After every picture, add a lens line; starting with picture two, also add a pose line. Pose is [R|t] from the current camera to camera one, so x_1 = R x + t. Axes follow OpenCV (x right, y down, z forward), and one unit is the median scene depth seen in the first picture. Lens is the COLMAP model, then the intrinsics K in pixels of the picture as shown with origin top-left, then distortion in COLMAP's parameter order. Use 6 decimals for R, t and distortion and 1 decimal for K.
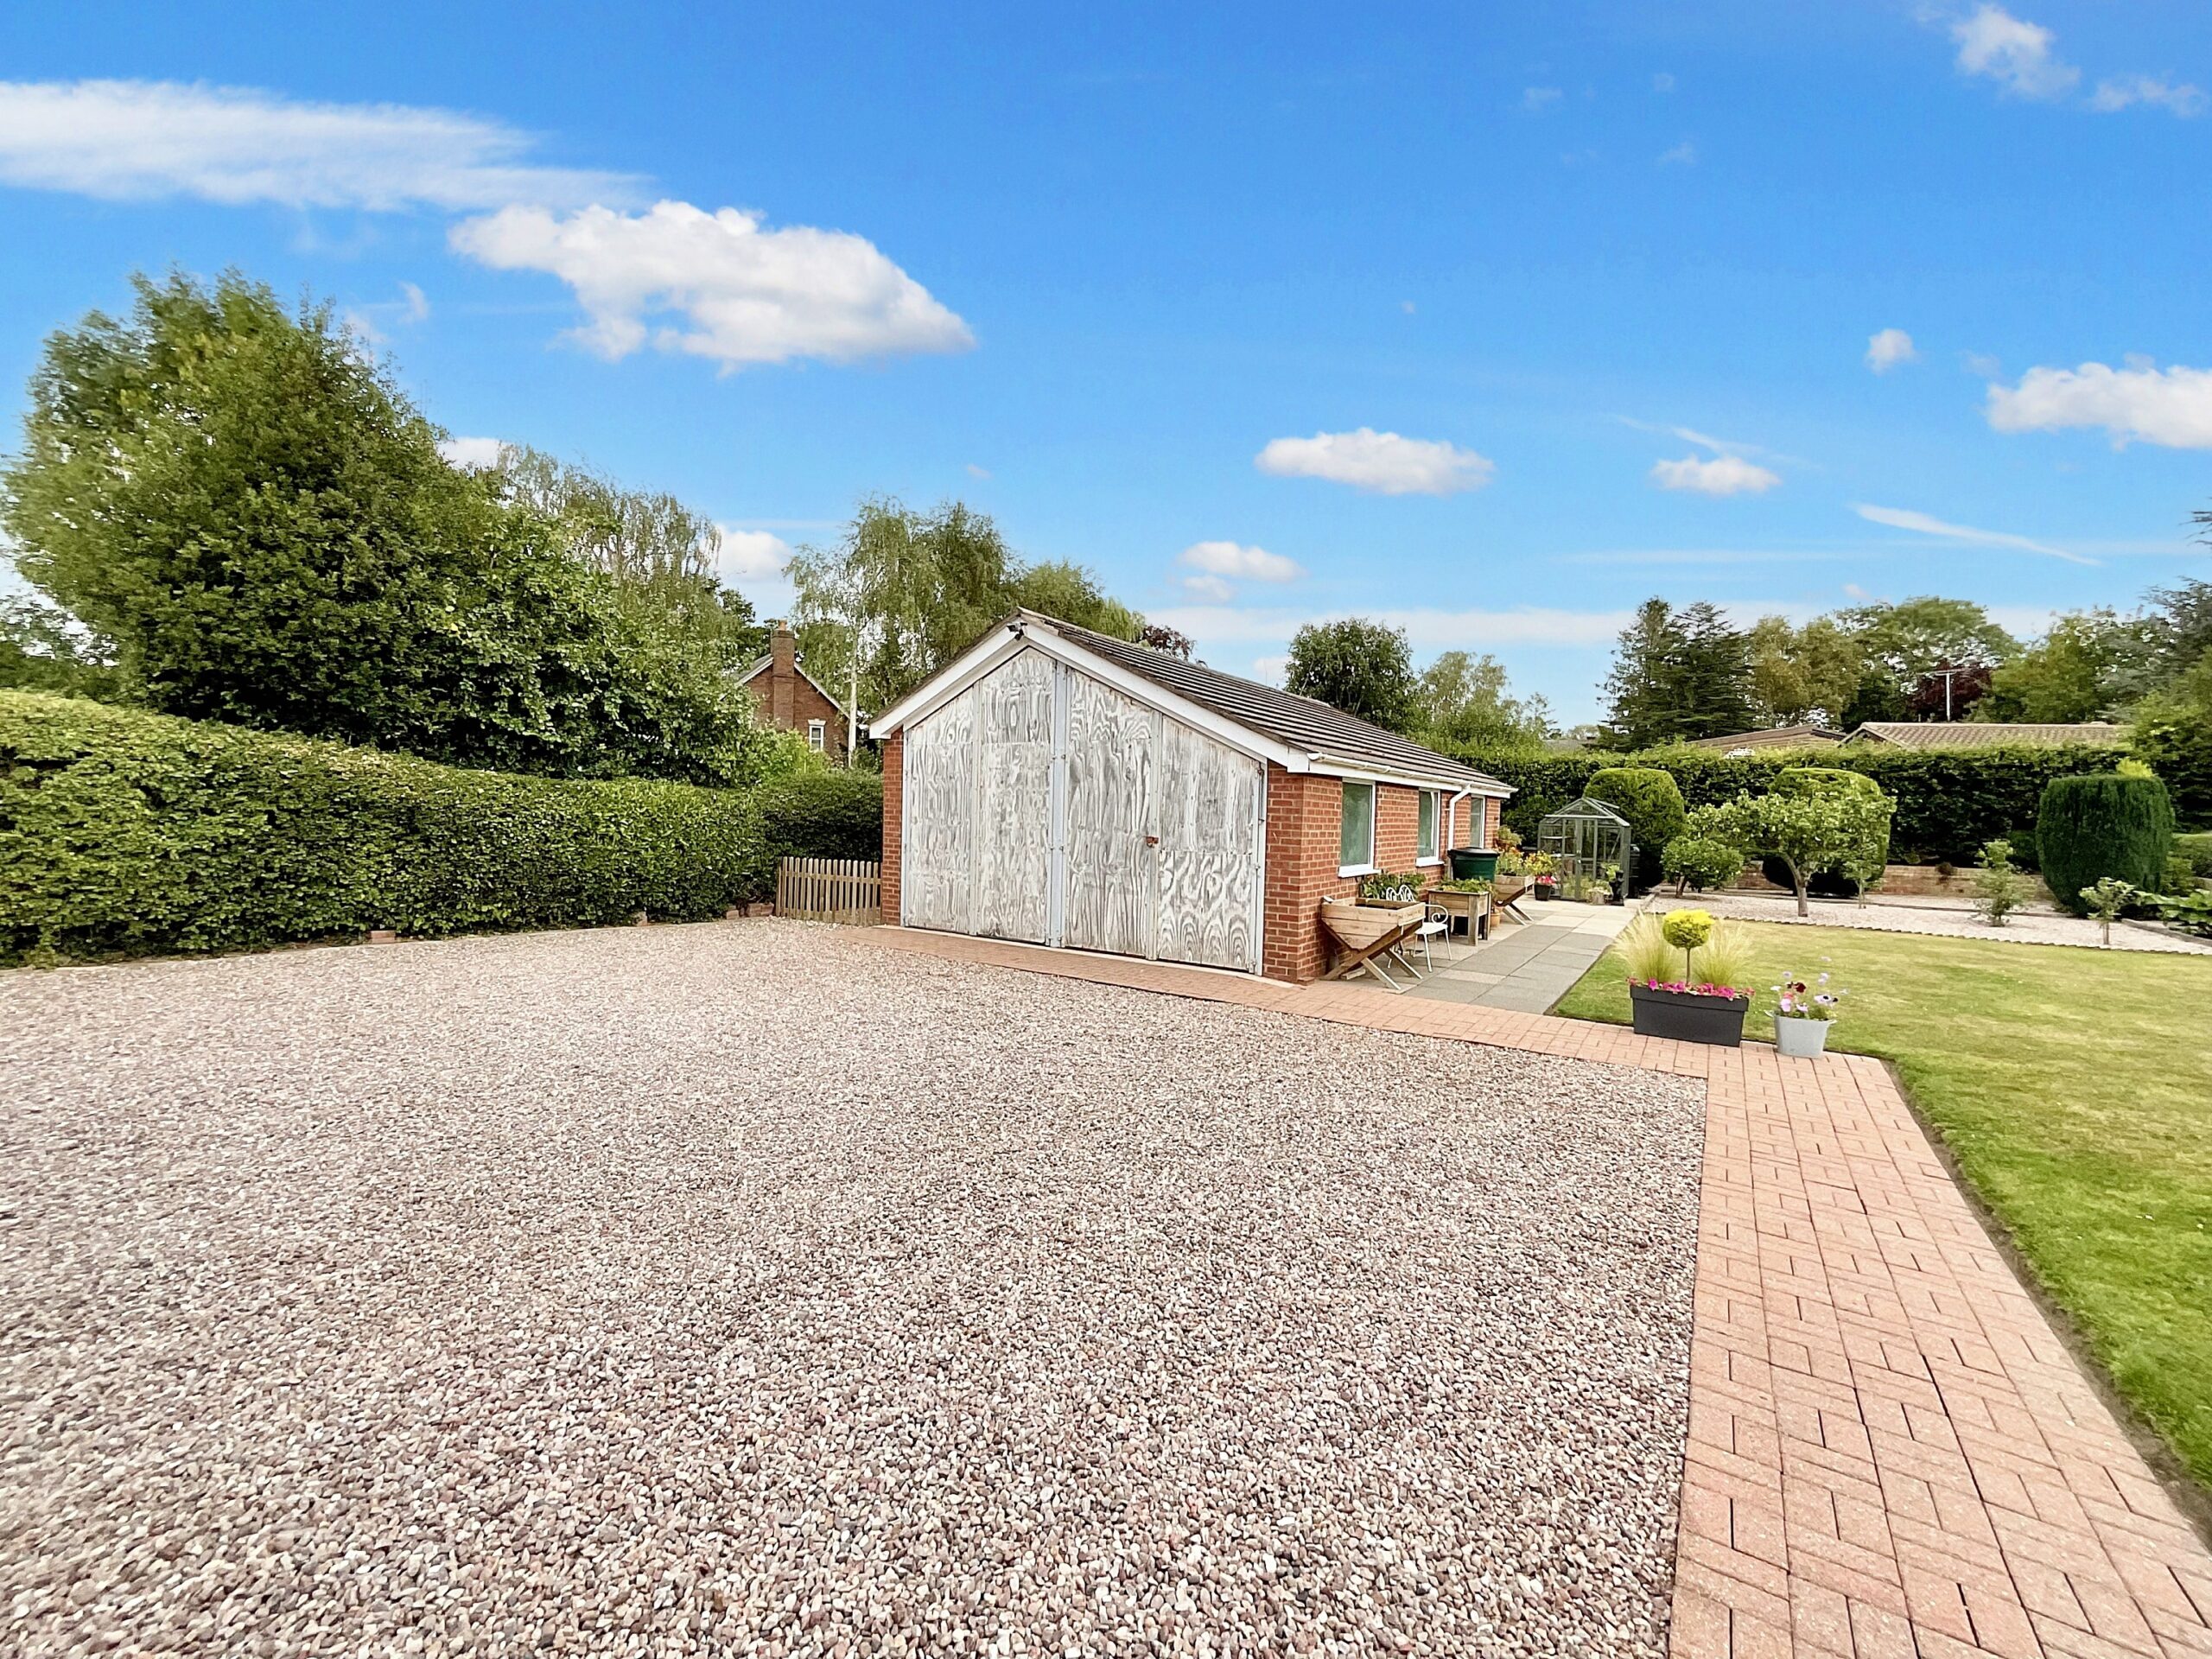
lens RADIAL K [[901.7, 0, 1112.0], [0, 901.7, 830.6], [0, 0, 1]] dist [0.007083, 0.000013]
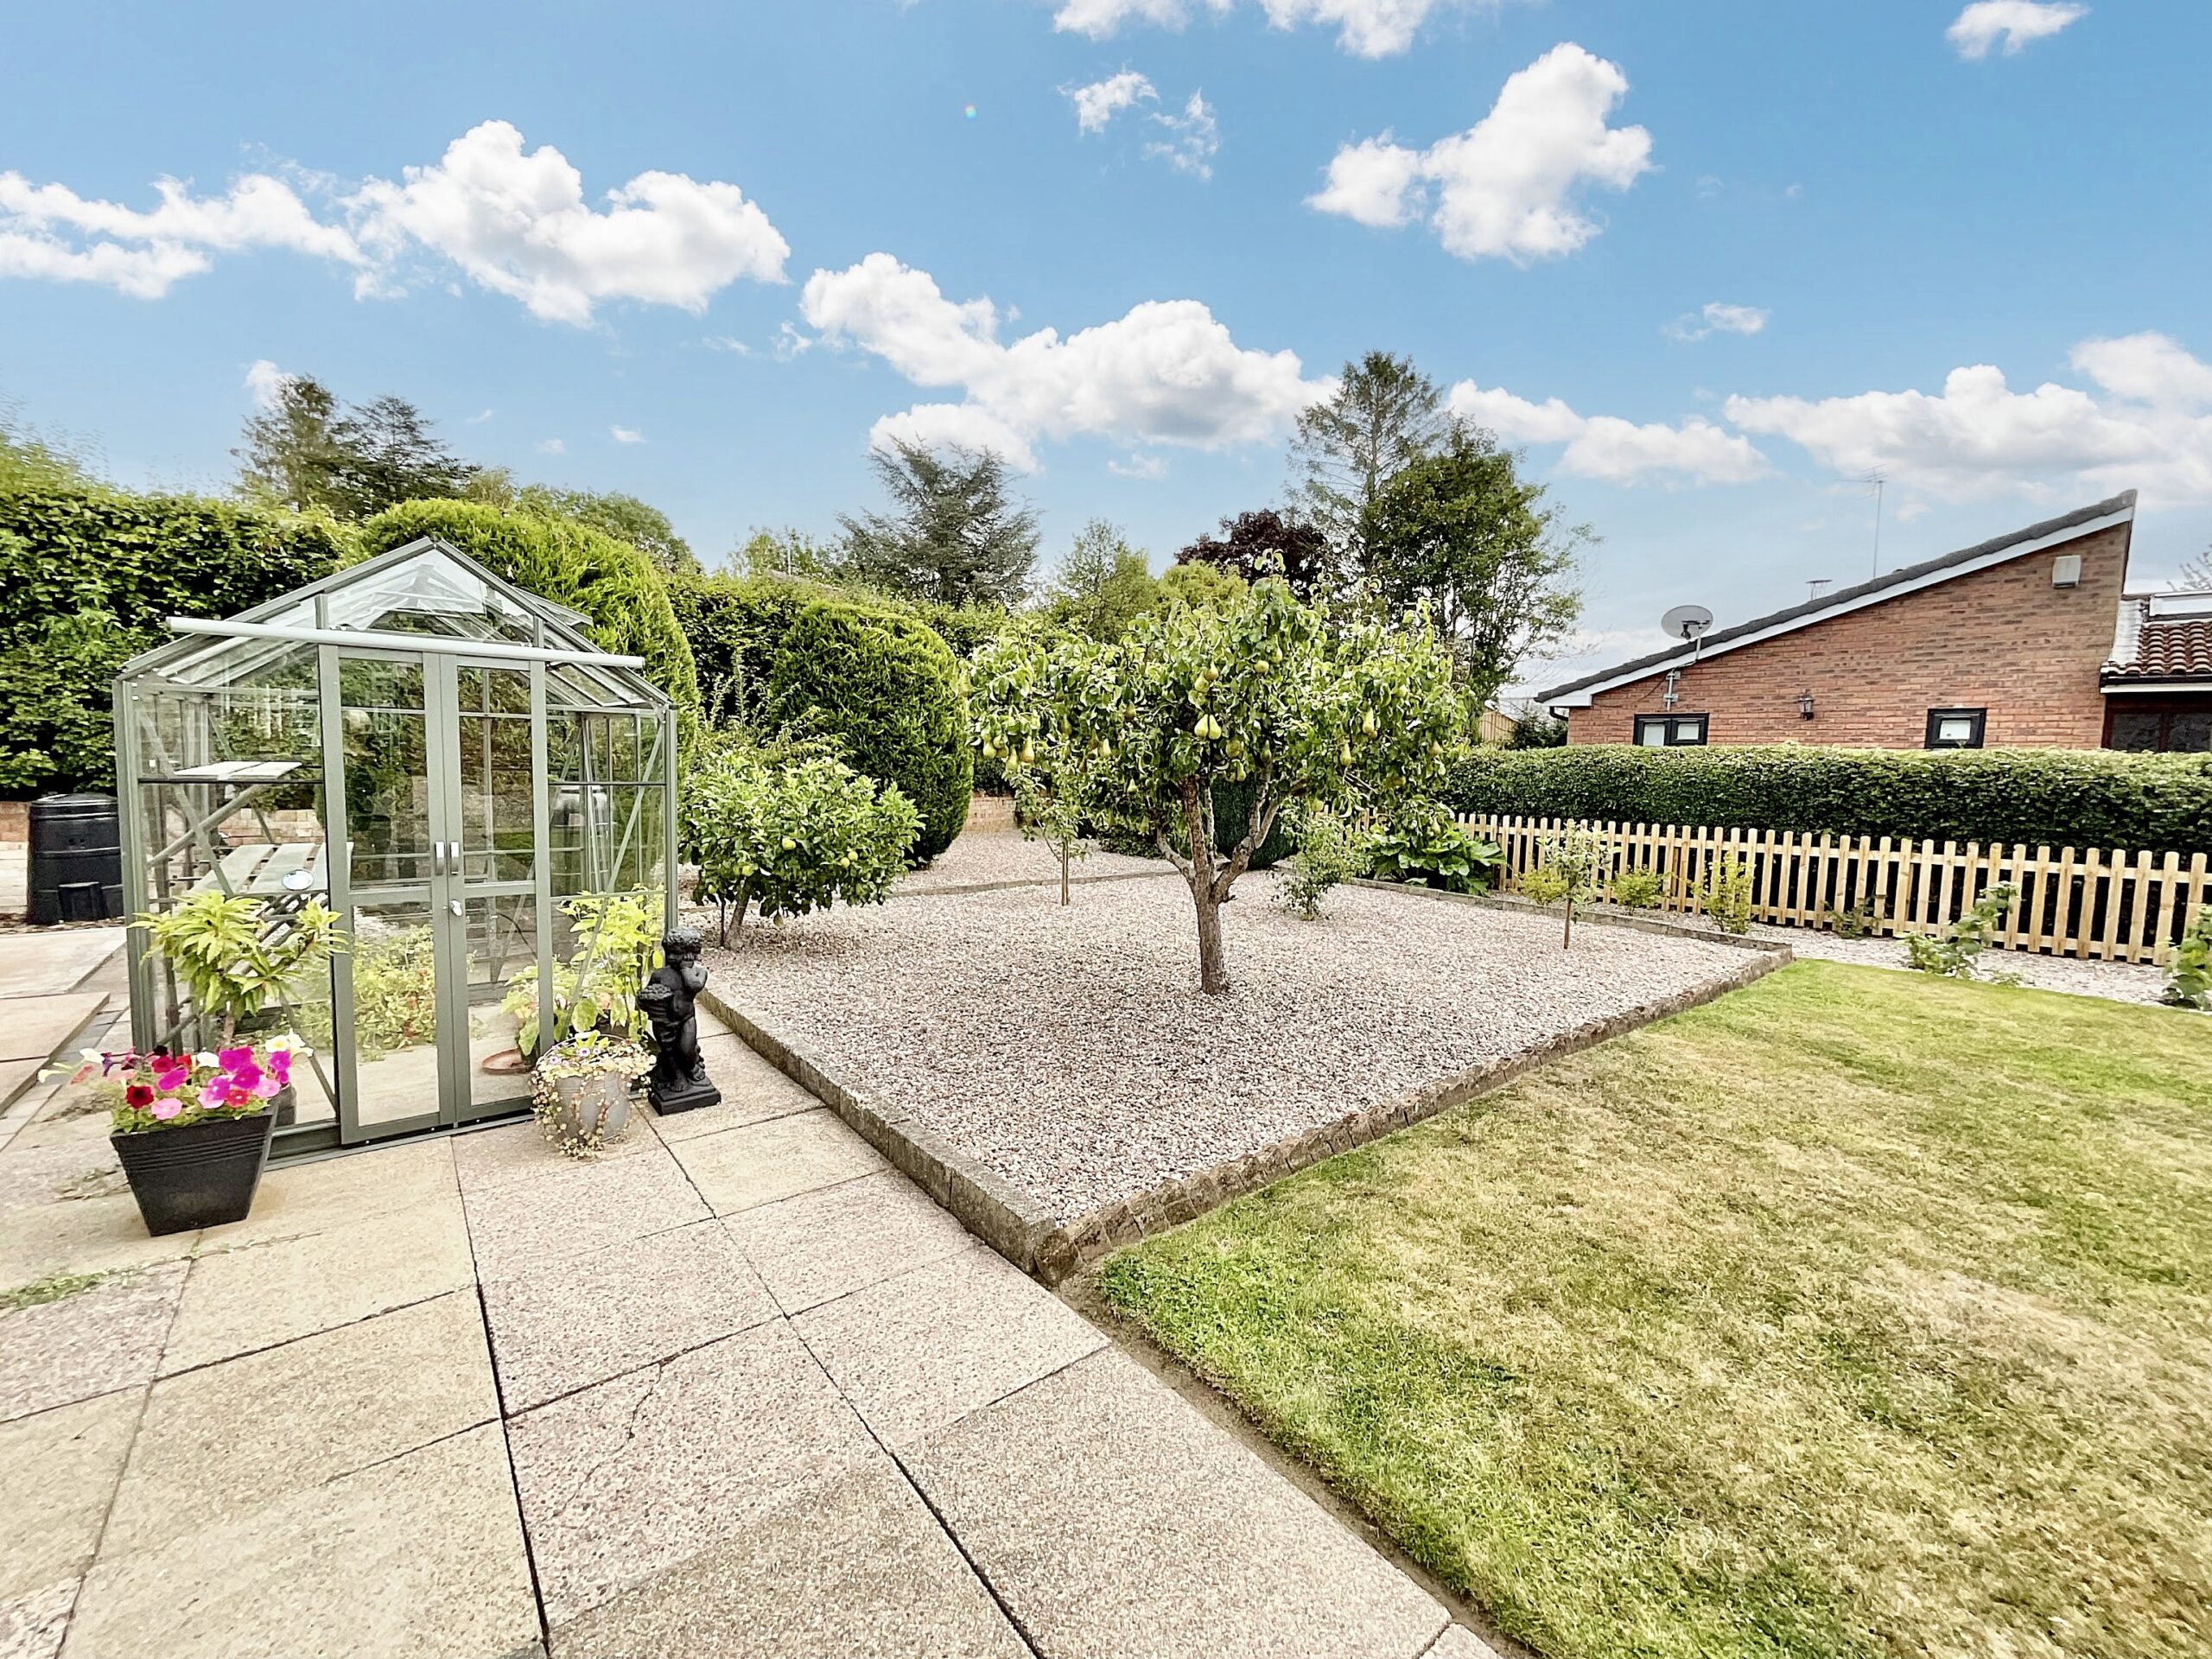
lens RADIAL K [[893.5, 0, 1110.7], [0, 893.5, 824.8], [0, 0, 1]] dist [0.000014, 0.000152]
pose [[0.282485, -0.092349, 0.954816, 0.740524], [0.003412, 0.995446, 0.095270, 0.004284], [-0.959266, -0.023654, 0.281514, 1.577022]]
